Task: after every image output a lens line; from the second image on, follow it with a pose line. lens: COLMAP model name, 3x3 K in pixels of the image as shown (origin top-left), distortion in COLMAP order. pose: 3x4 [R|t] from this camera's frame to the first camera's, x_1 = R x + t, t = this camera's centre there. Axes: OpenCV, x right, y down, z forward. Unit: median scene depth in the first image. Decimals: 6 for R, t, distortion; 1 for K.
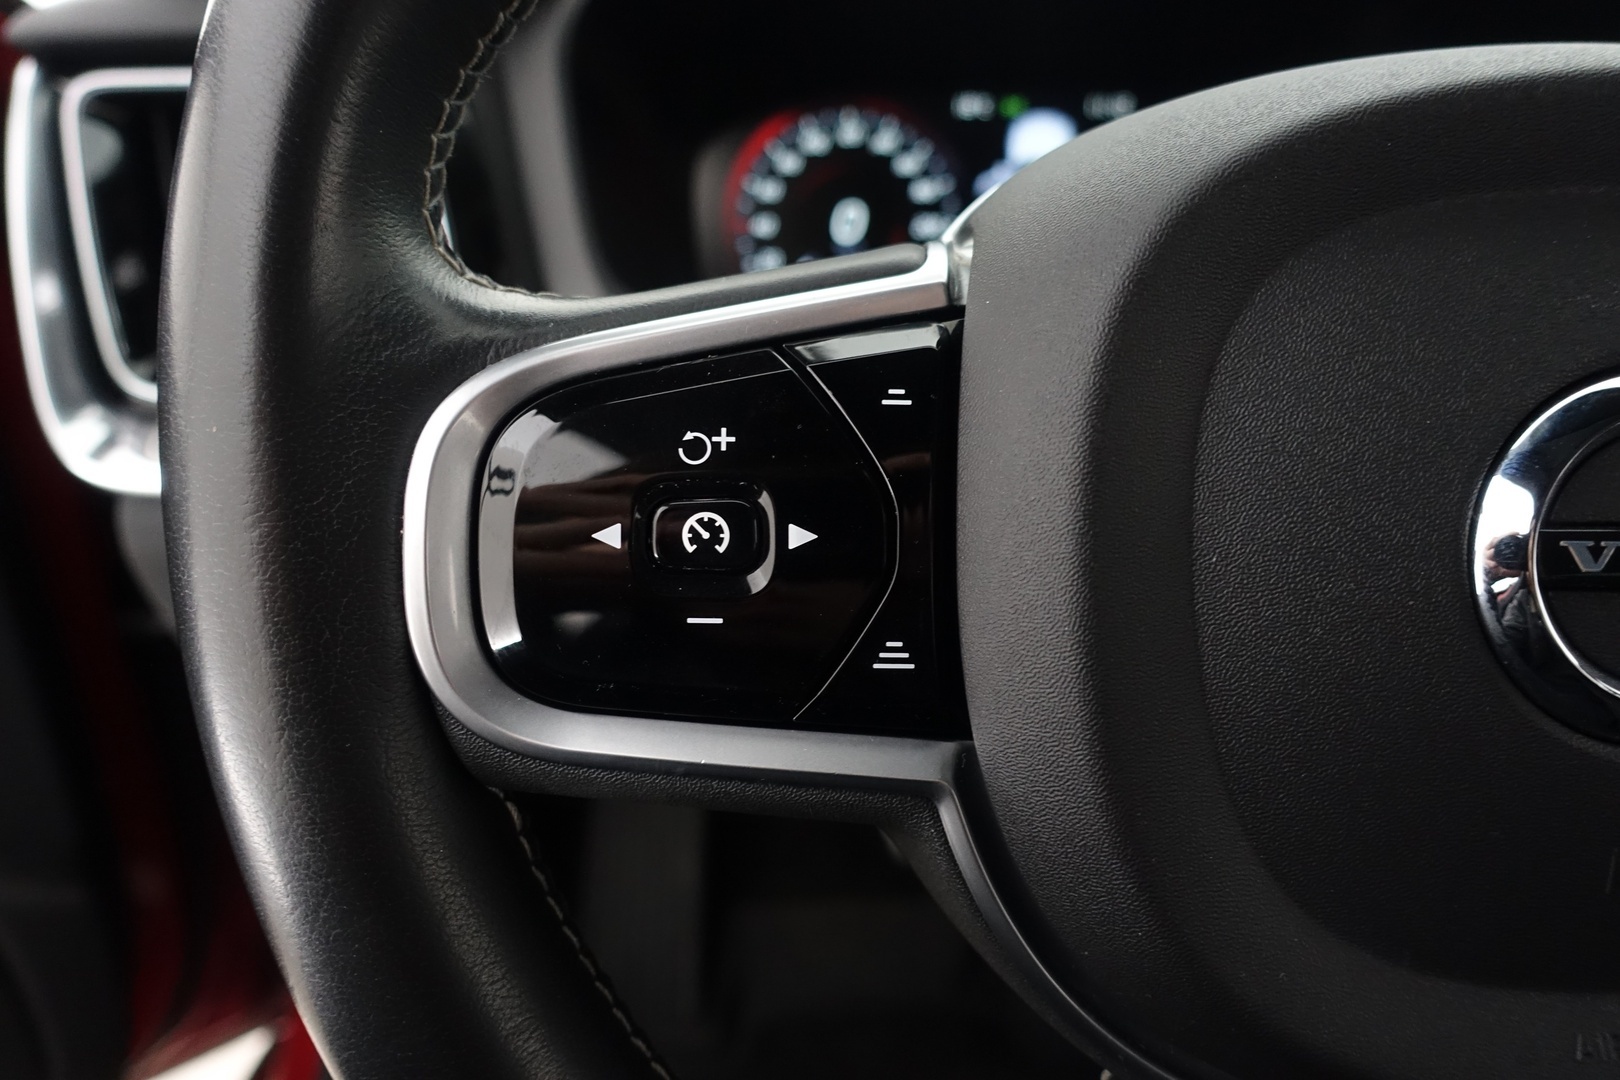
lens RADIAL K [[1094.9, 0, 748.9], [0, 1094.9, 539.8], [0, 0, 1]] dist [-0.004173, -0.002122]
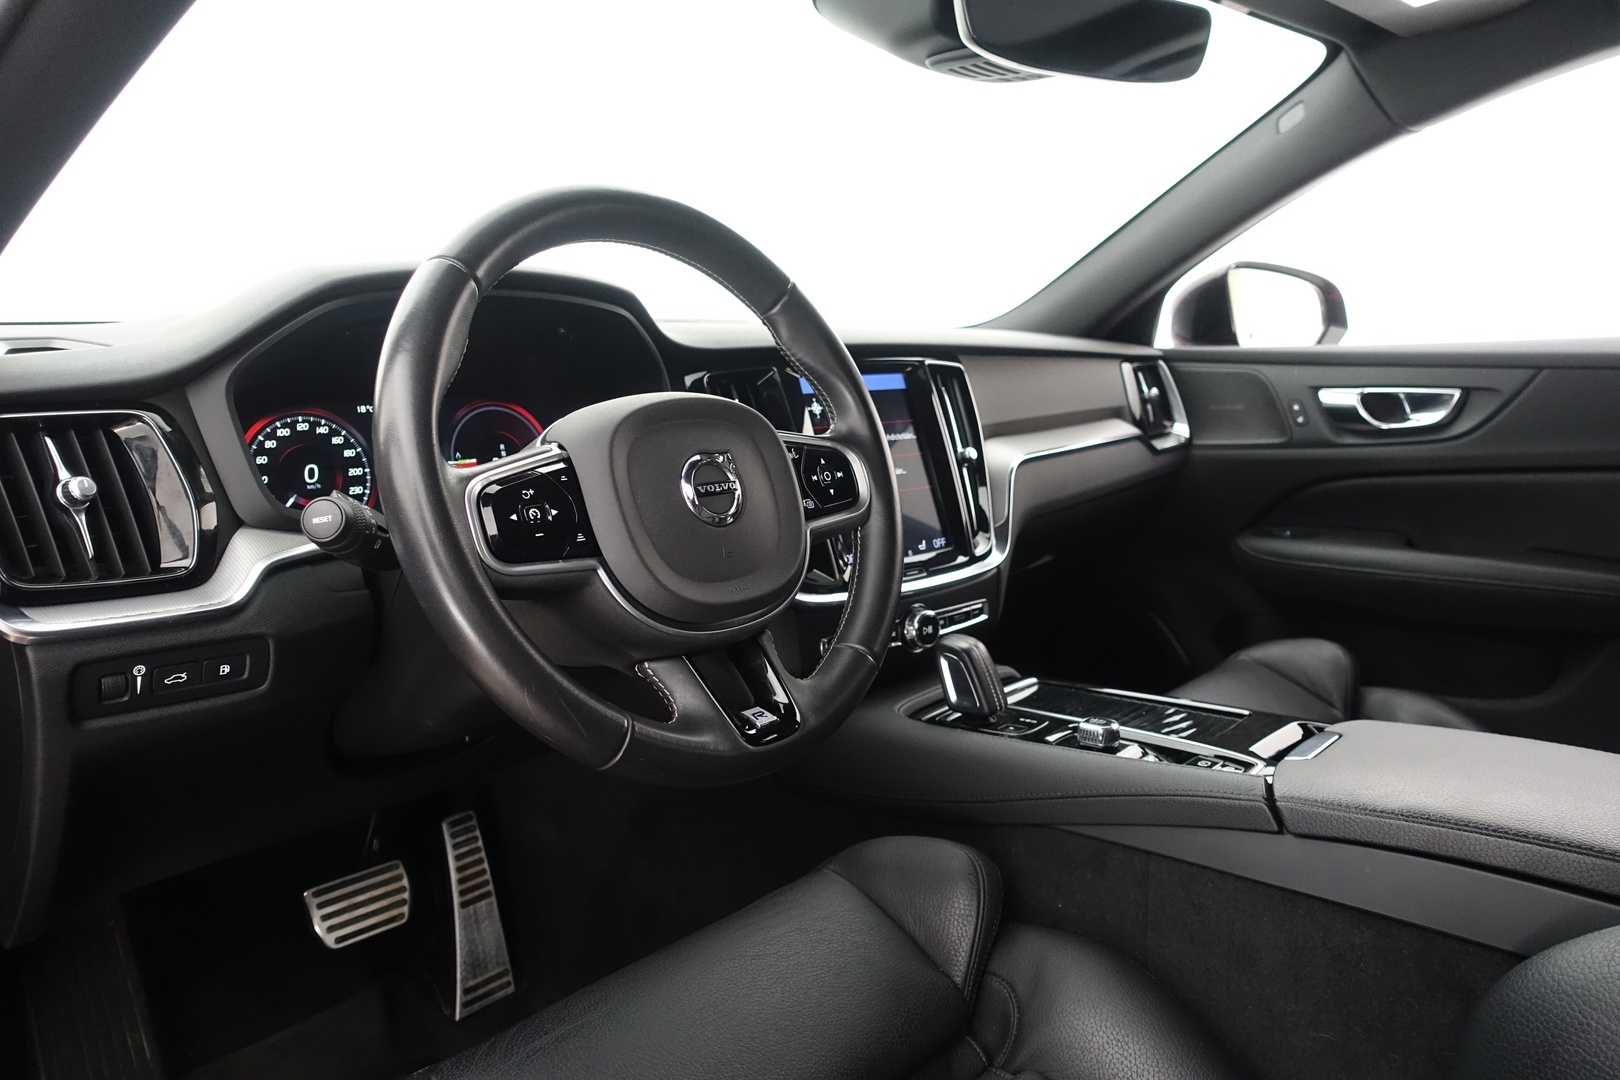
lens RADIAL K [[1090.6, 0, 810.0], [0, 1090.6, 540.0], [0, 0, 1]] dist [-0.027123, 0.000337]
pose [[0.658960, -0.130176, 0.740828, -2.313338], [0.303049, 0.947383, -0.103088, 0.791916], [-0.688428, 0.292438, 0.663737, -2.291872]]
